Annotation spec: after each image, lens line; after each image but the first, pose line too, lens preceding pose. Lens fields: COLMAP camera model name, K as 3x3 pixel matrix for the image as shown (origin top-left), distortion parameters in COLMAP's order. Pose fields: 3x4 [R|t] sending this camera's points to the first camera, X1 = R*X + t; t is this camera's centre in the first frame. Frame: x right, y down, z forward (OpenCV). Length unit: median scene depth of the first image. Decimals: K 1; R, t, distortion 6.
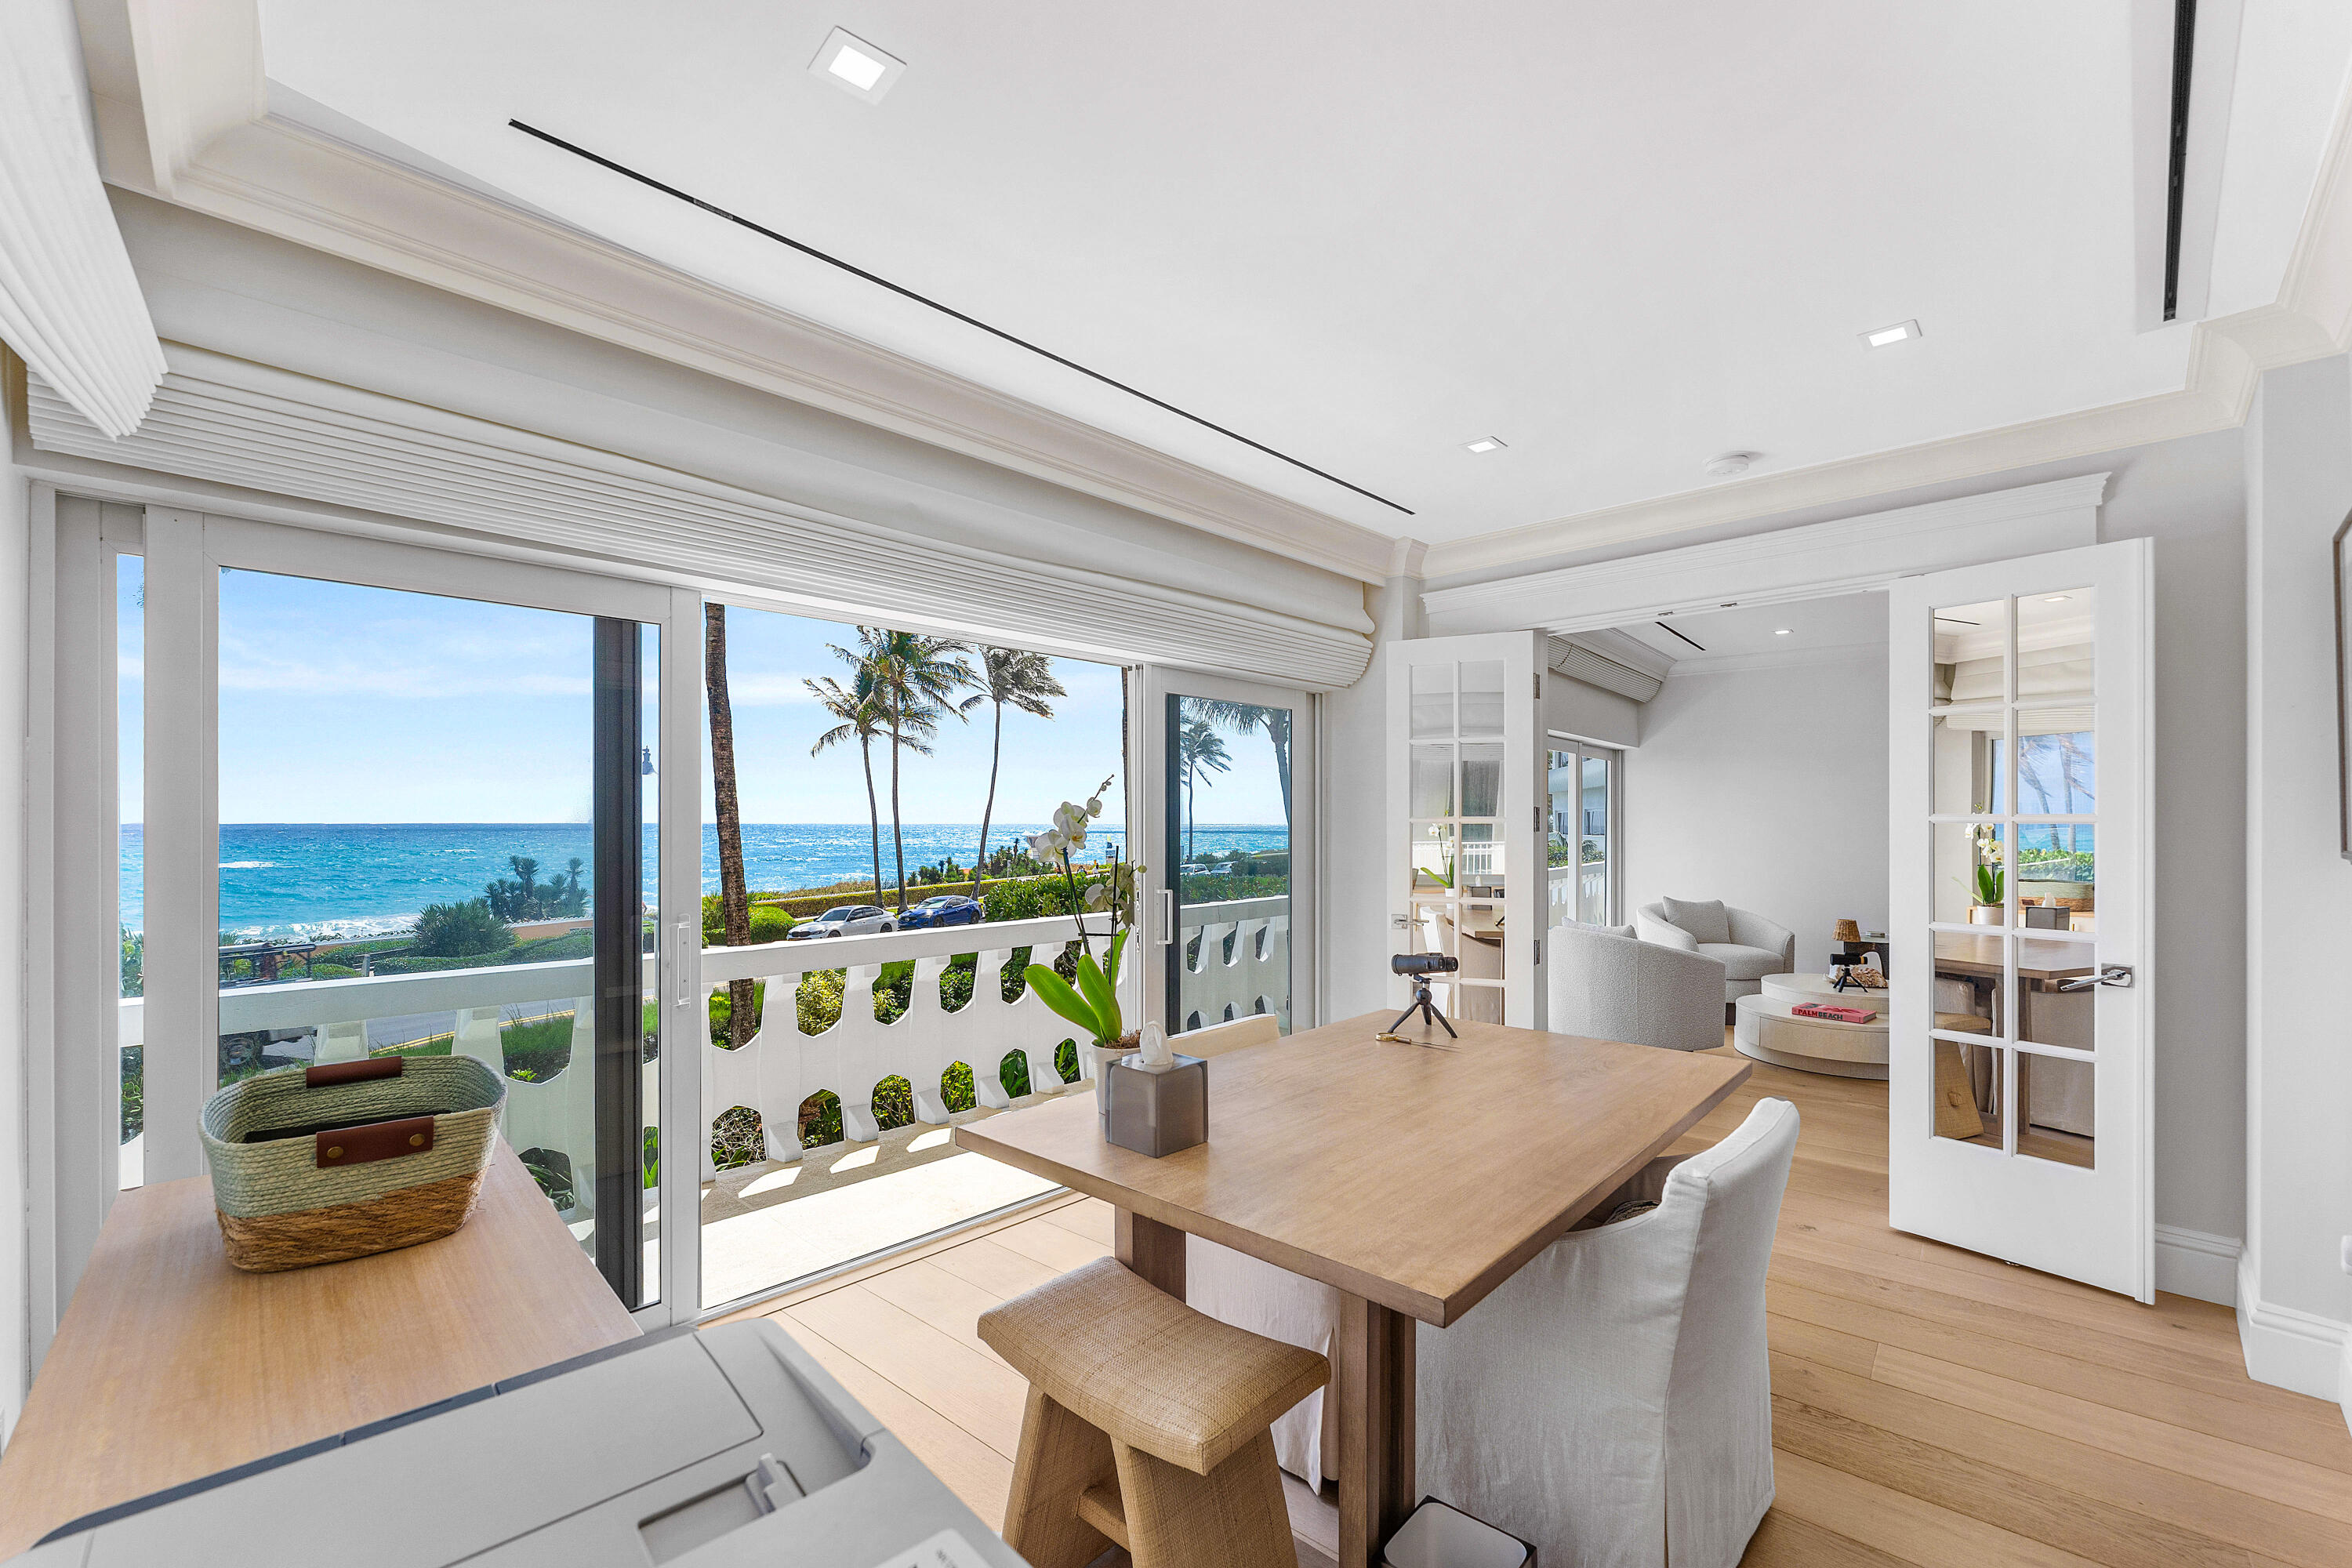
lens RADIAL K [[960.5, 0, 1175.4], [0, 960.5, 840.7], [0, 0, 1]] dist [-0.003322, 0.001251]
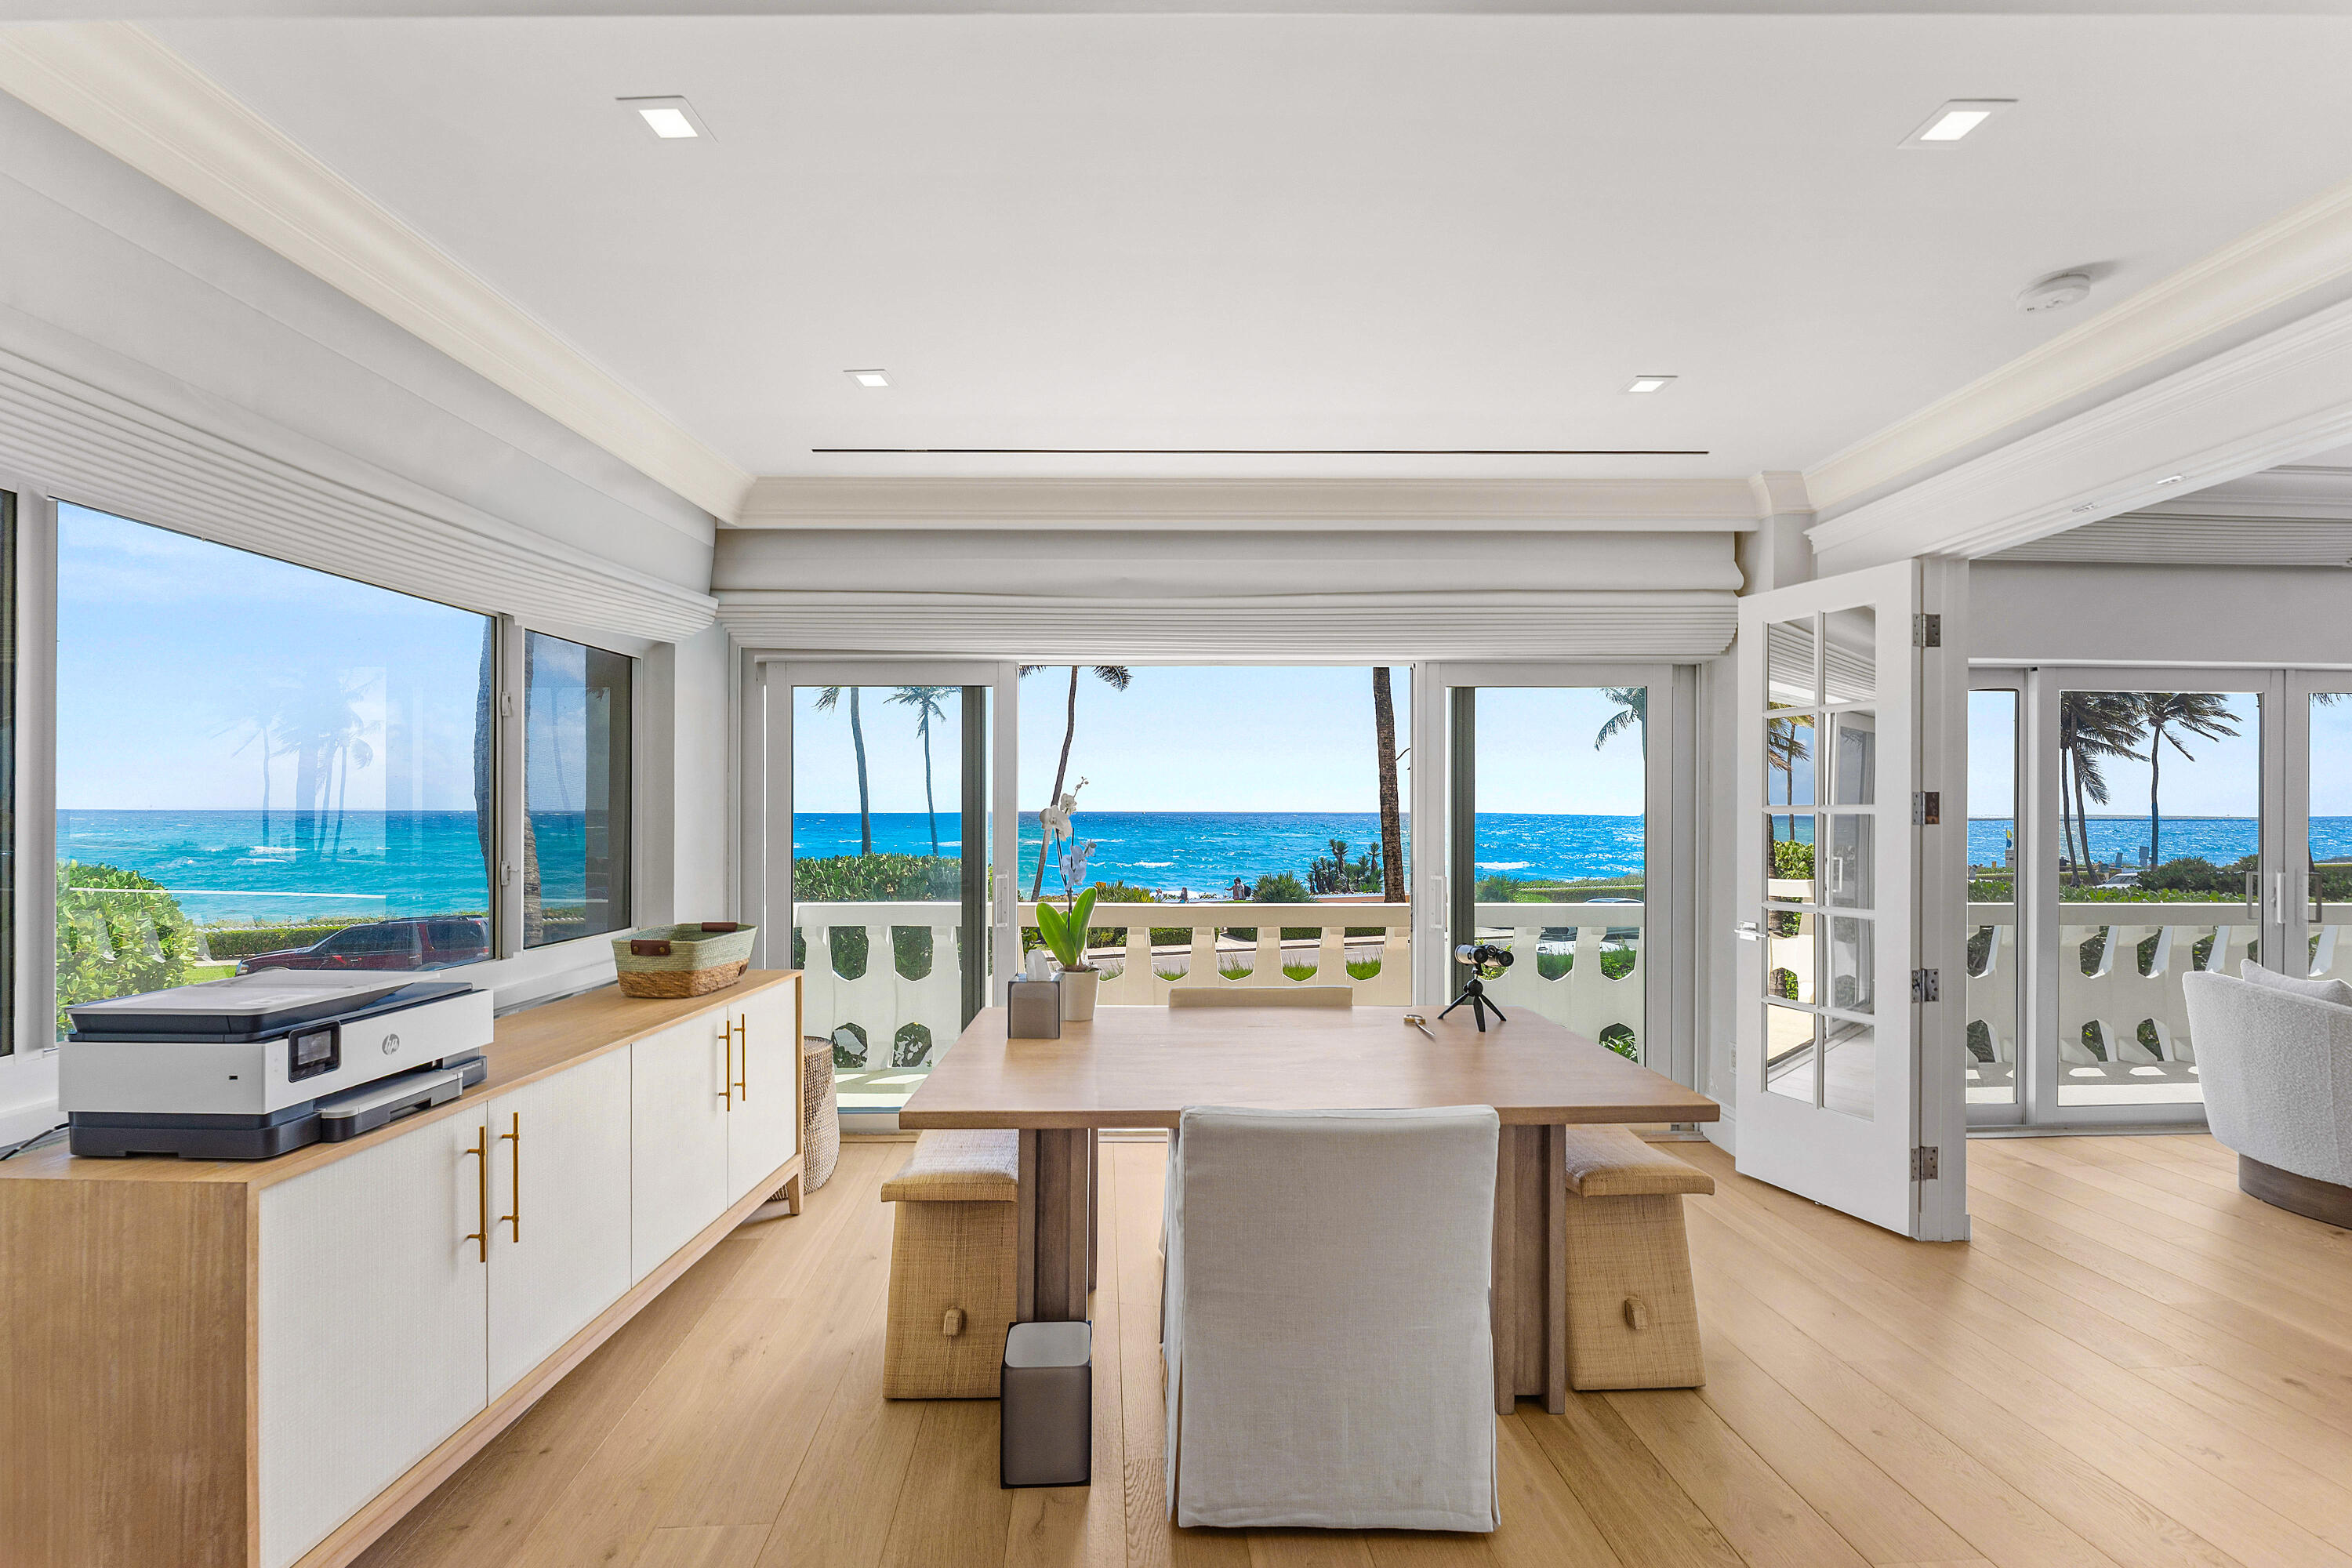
lens RADIAL K [[960.5, 0, 1198.5], [0, 960.5, 795.1], [0, 0, 1]] dist [-0.003322, 0.001251]
pose [[0.713266, -0.011923, -0.700792, 0.435932], [-0.013949, 0.999416, -0.031200, -0.000618], [0.700754, 0.032029, 0.712683, 0.064596]]
